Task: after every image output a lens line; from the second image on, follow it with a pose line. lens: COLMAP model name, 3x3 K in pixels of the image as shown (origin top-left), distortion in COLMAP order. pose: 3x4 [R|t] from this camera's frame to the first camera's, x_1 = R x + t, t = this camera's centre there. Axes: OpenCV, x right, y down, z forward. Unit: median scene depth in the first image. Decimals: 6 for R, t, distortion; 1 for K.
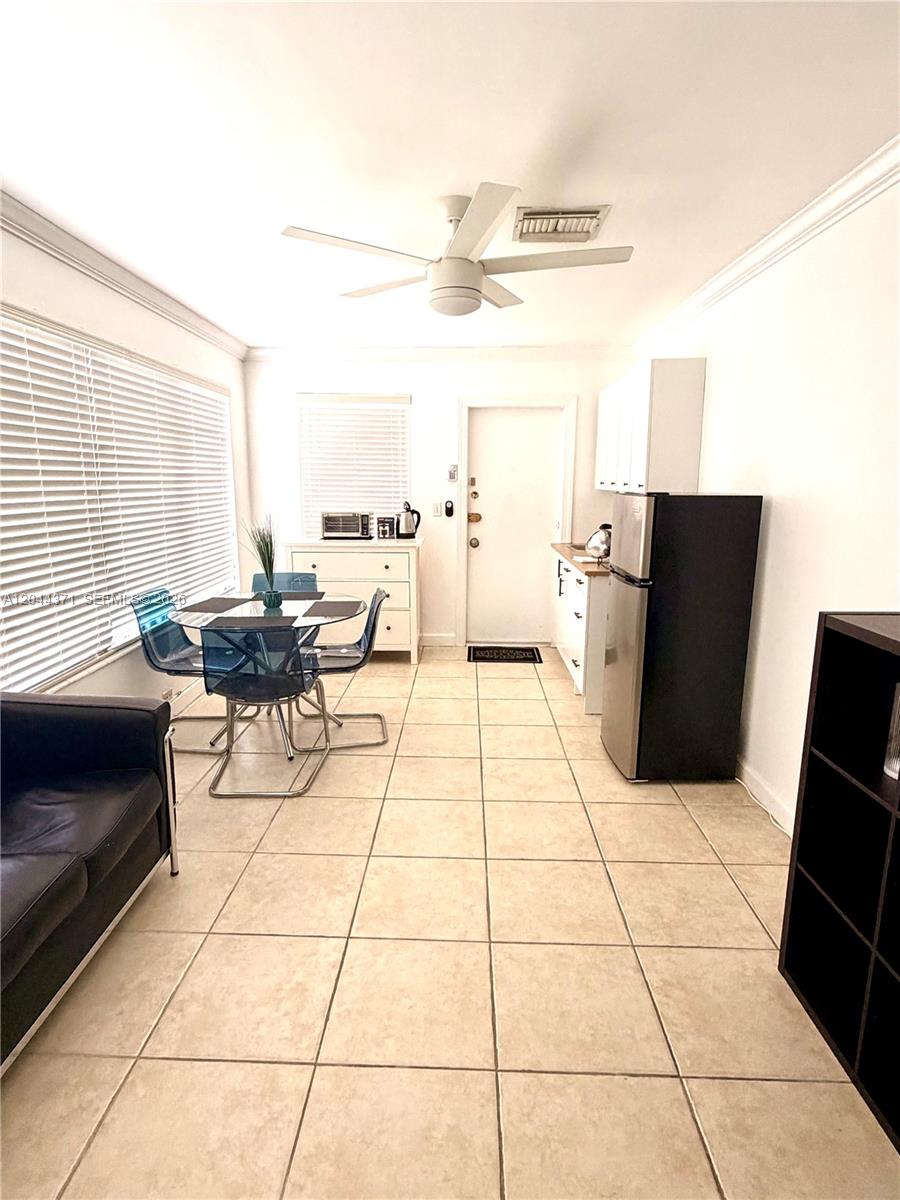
lens RADIAL K [[644.5, 0, 450.0], [0, 644.5, 600.0], [0, 0, 1]] dist [0.002064, -0.000109]
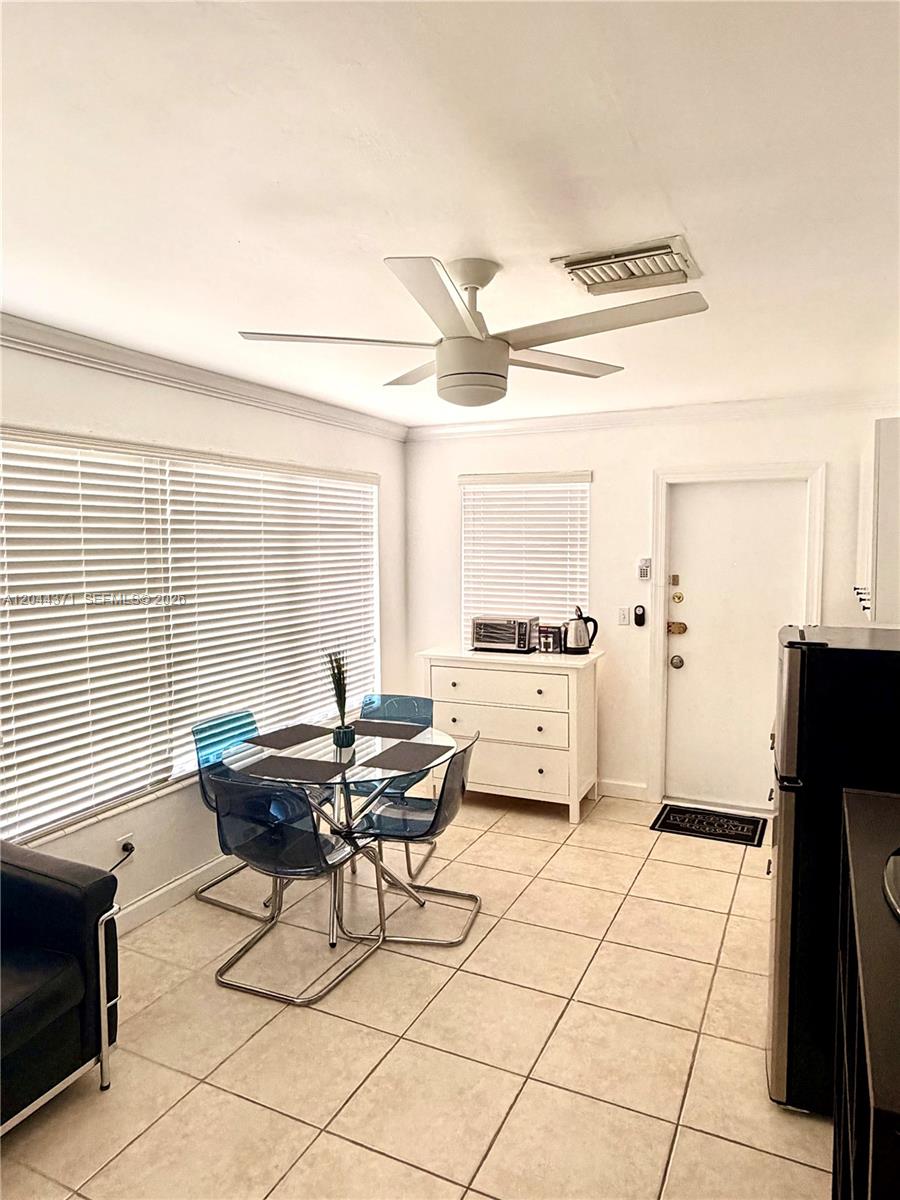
lens RADIAL K [[774.6, 0, 450.0], [0, 774.6, 600.0], [0, 0, 1]] dist [-0.001155, 0.000968]
pose [[0.913298, 0.022777, -0.406655, 0.221572], [-0.067252, 0.993163, -0.095412, -0.079896], [0.401702, 0.114488, 0.908586, 0.120201]]
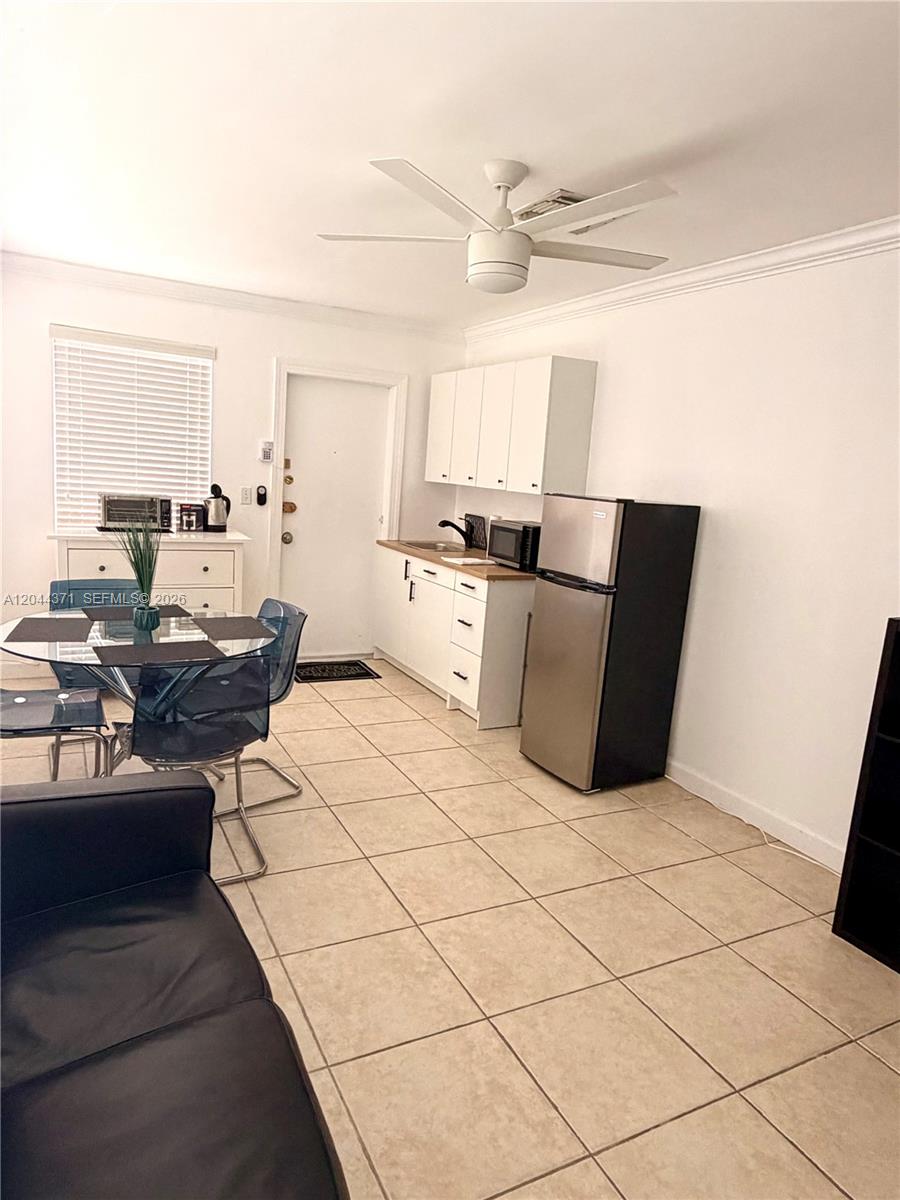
lens RADIAL K [[755.5, 0, 450.0], [0, 755.5, 600.0], [0, 0, 1]] dist [0.002130, -0.000565]
pose [[0.873810, -0.024139, 0.485669, -0.349487], [0.022222, 0.999706, 0.009705, -0.020088], [-0.485760, 0.002312, 0.874089, 0.078713]]
